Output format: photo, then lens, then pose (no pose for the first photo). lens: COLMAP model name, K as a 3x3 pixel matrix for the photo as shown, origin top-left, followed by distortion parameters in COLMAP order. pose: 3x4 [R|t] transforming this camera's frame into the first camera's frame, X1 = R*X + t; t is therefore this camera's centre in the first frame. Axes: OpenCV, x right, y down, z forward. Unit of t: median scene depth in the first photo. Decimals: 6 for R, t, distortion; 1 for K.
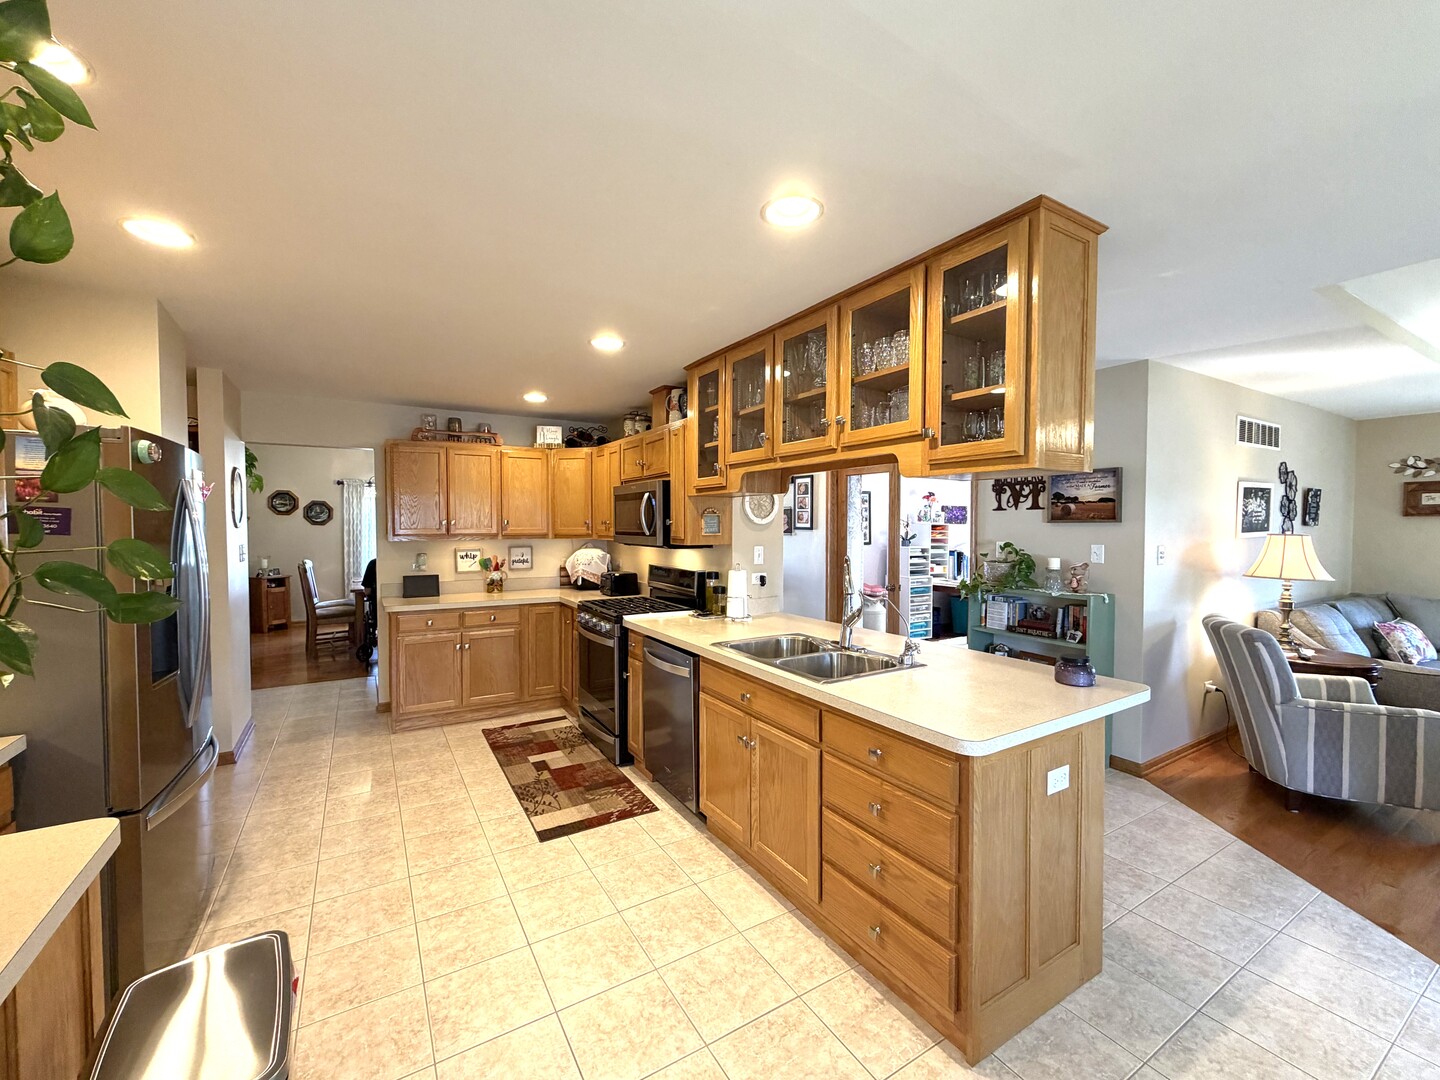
lens RADIAL K [[590.6, 0, 716.5], [0, 590.6, 540.8], [0, 0, 1]] dist [0.000034, 0.000183]
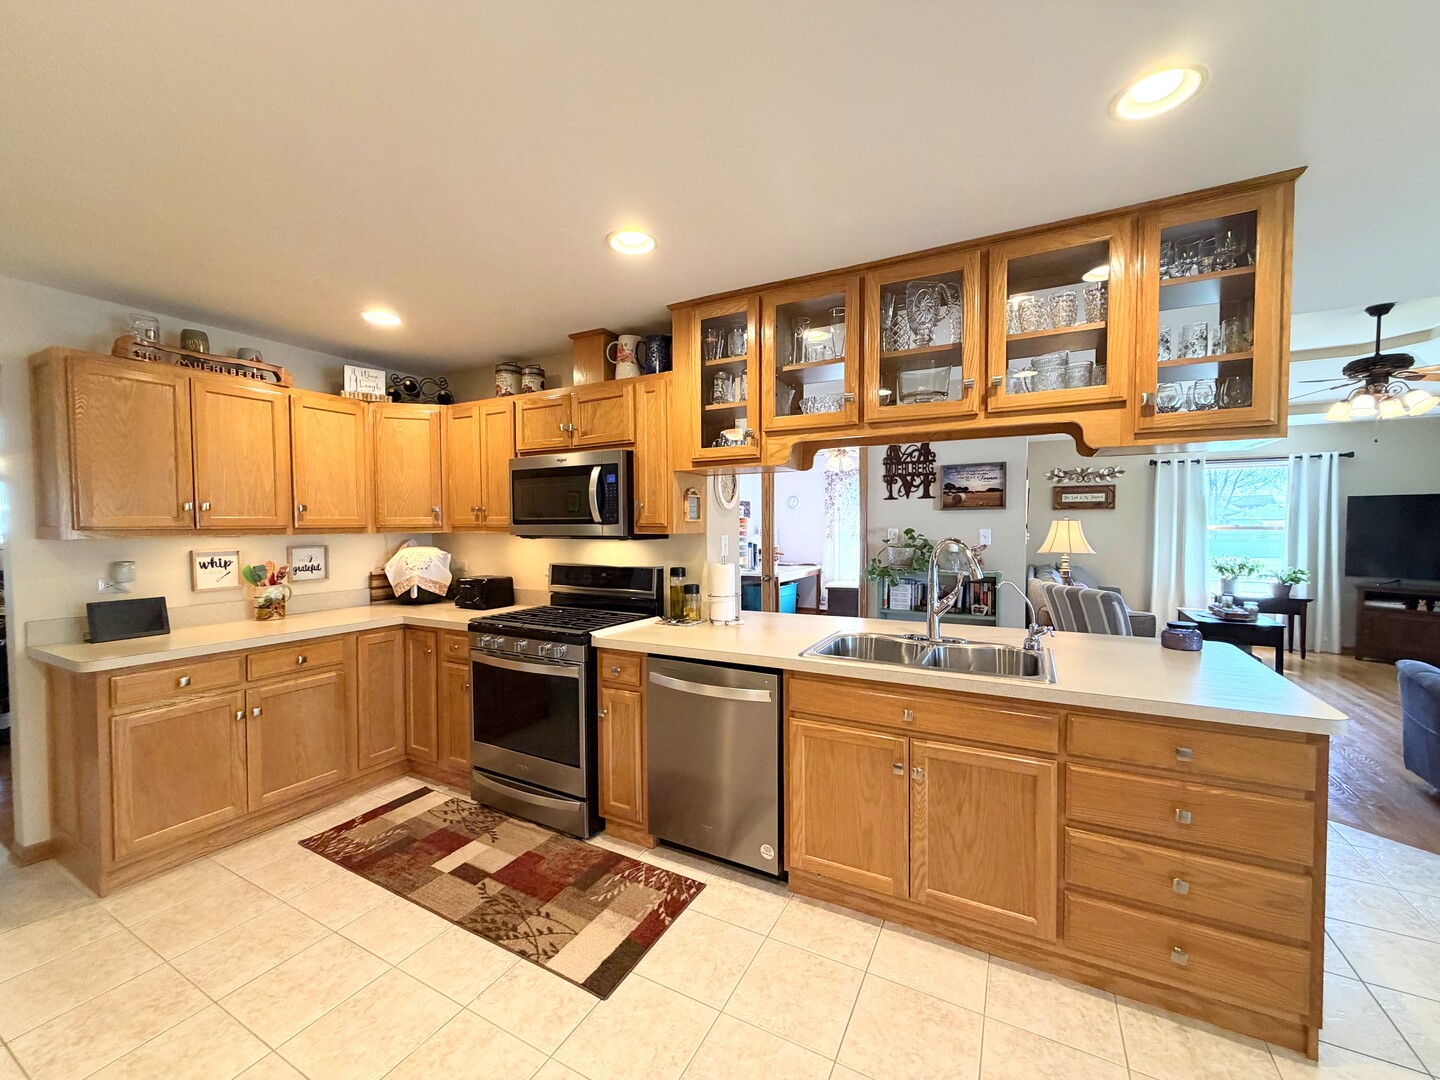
lens RADIAL K [[572.6, 0, 715.7], [0, 572.6, 540.5], [0, 0, 1]] dist [-0.000786, 0.000100]
pose [[0.859700, -0.020125, 0.510403, -0.328959], [0.020099, 0.999782, 0.005567, 0.011020], [-0.510404, 0.005472, 0.859917, 0.269517]]
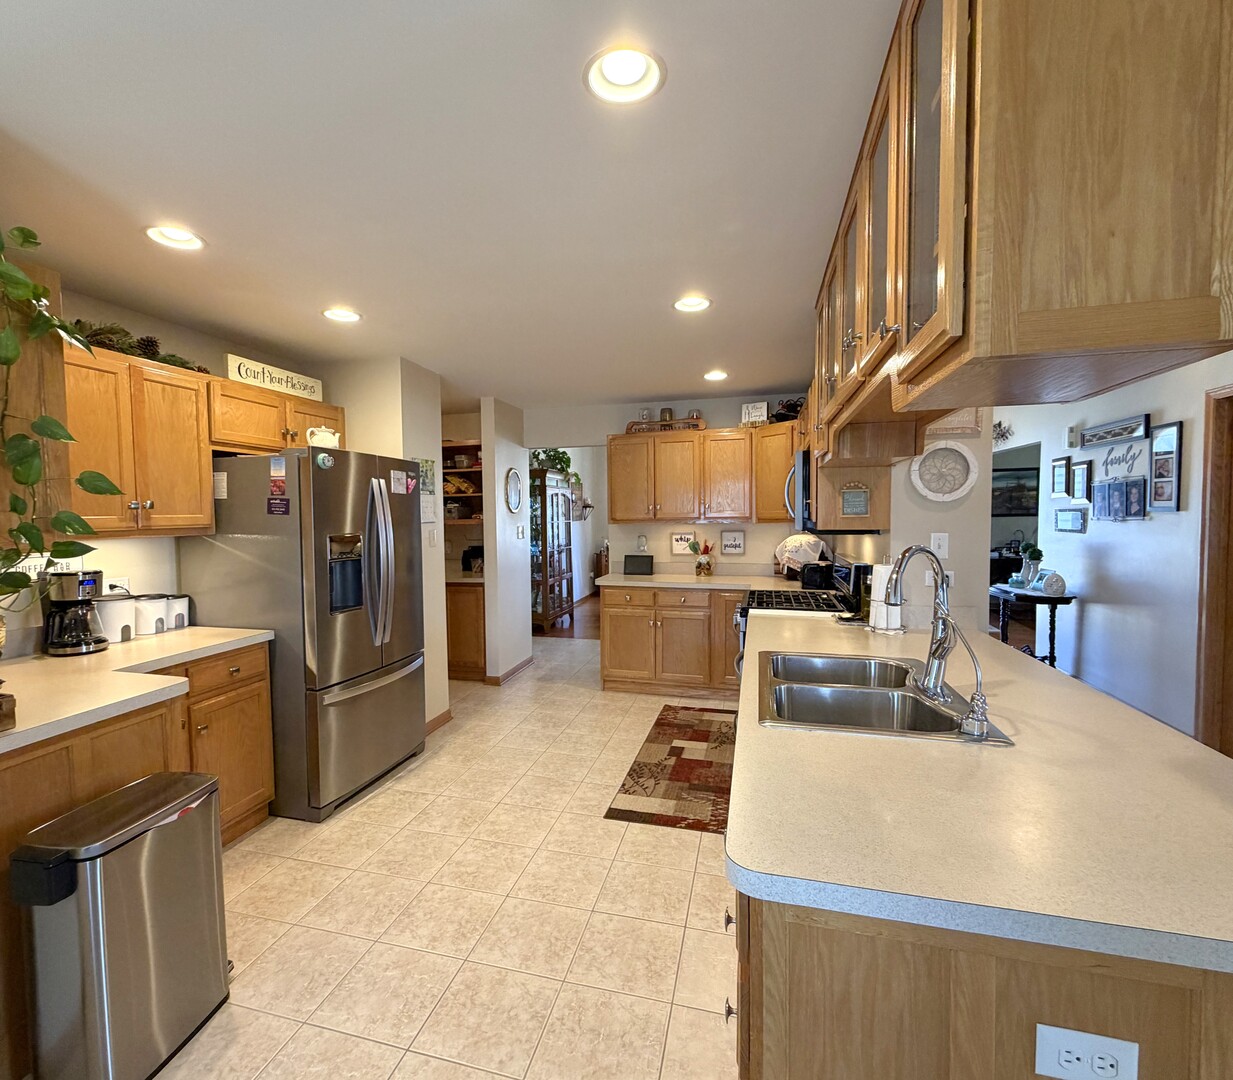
lens RADIAL K [[595.8, 0, 588.1], [0, 595.8, 540.7], [0, 0, 1]] dist [-0.000927, 0.000025]
pose [[0.683953, 0.025870, -0.729067, 0.277061], [-0.011090, 0.999624, 0.025067, 0.004619], [0.729441, -0.009059, 0.683983, 0.186044]]
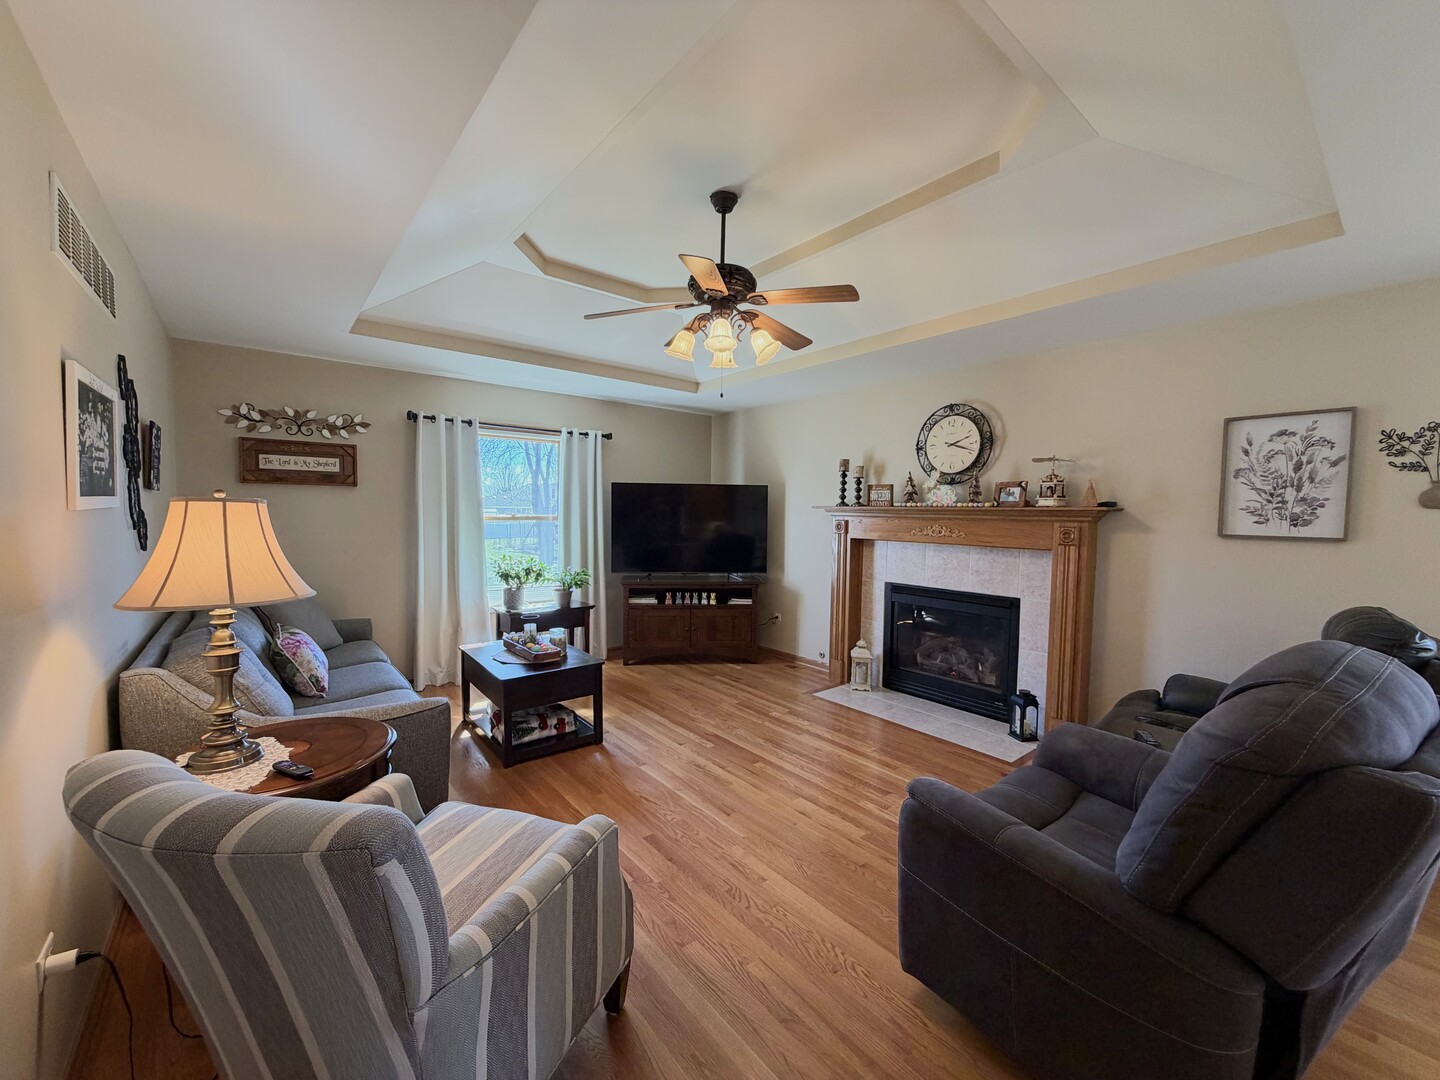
lens RADIAL K [[572.6, 0, 715.7], [0, 572.6, 540.5], [0, 0, 1]] dist [-0.000786, 0.000100]
pose [[-0.136679, -0.053577, 0.989165, 0.451342], [0.018266, 0.998230, 0.056592, 0.001388], [-0.990447, 0.025803, -0.135459, 0.629583]]
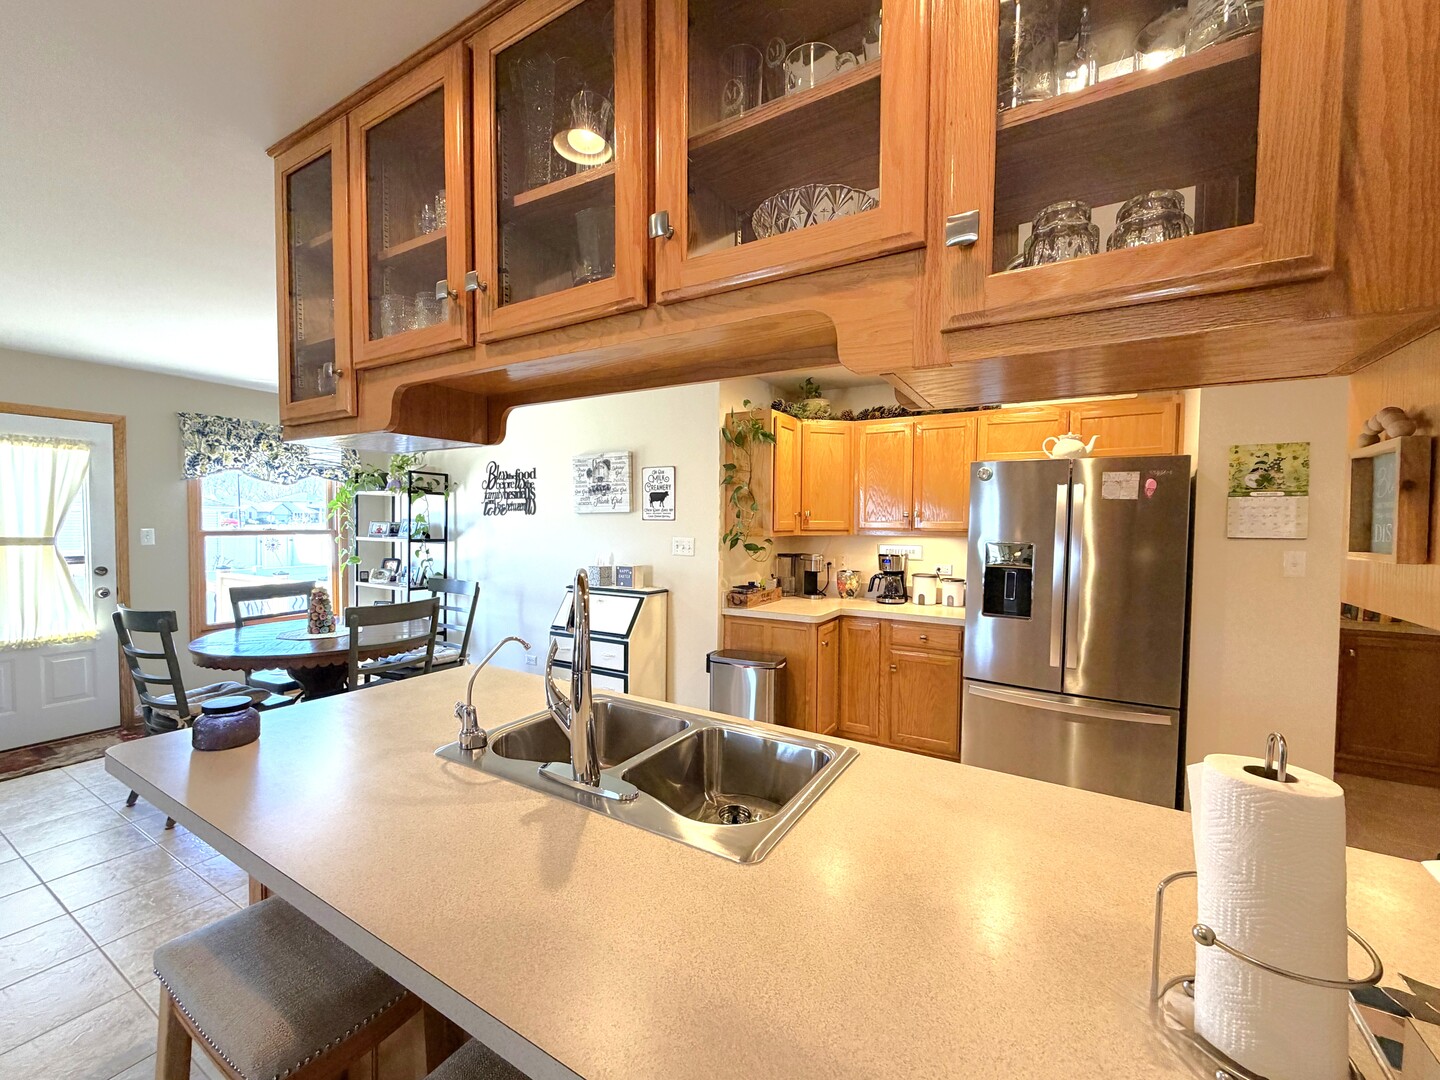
lens RADIAL K [[590.6, 0, 716.5], [0, 590.6, 540.8], [0, 0, 1]] dist [0.000034, 0.000183]
pose [[-0.882026, 0.006455, -0.471157, 0.218695], [-0.025226, 0.997825, 0.060896, -0.018607], [0.470525, 0.065598, -0.879945, 0.918654]]
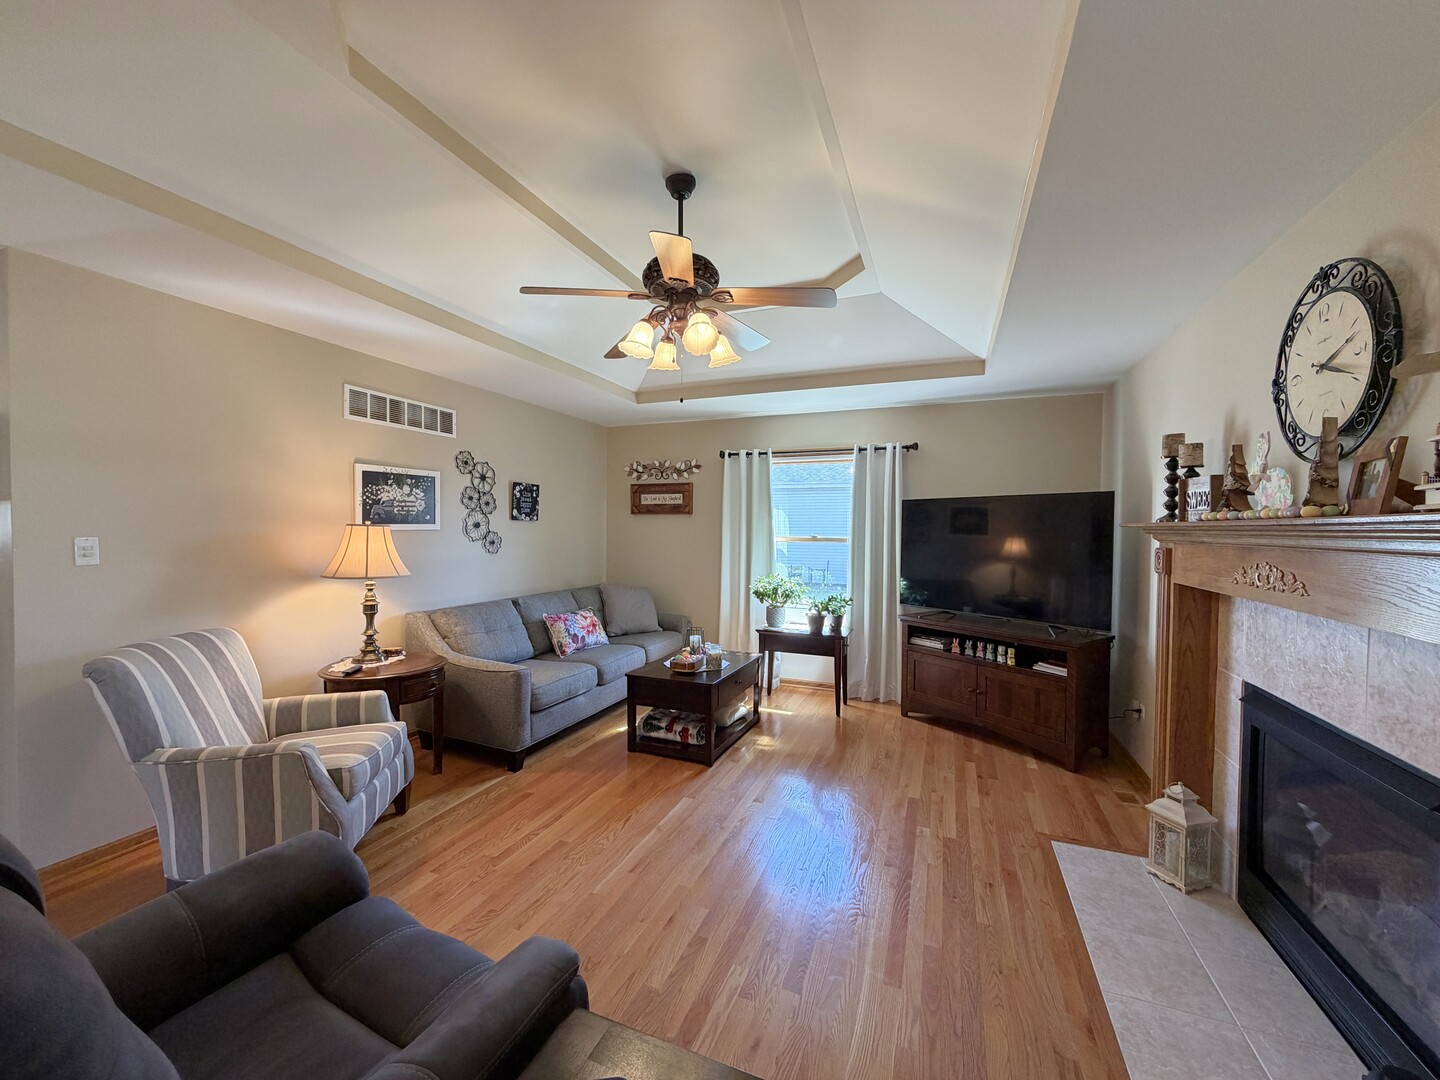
lens RADIAL K [[572.6, 0, 715.7], [0, 572.6, 540.5], [0, 0, 1]] dist [-0.000786, 0.000100]
pose [[0.799776, -0.005365, 0.600275, 0.789375], [0.010431, 0.999933, -0.004960, 0.019366], [-0.600208, 0.010228, 0.799779, 0.036331]]
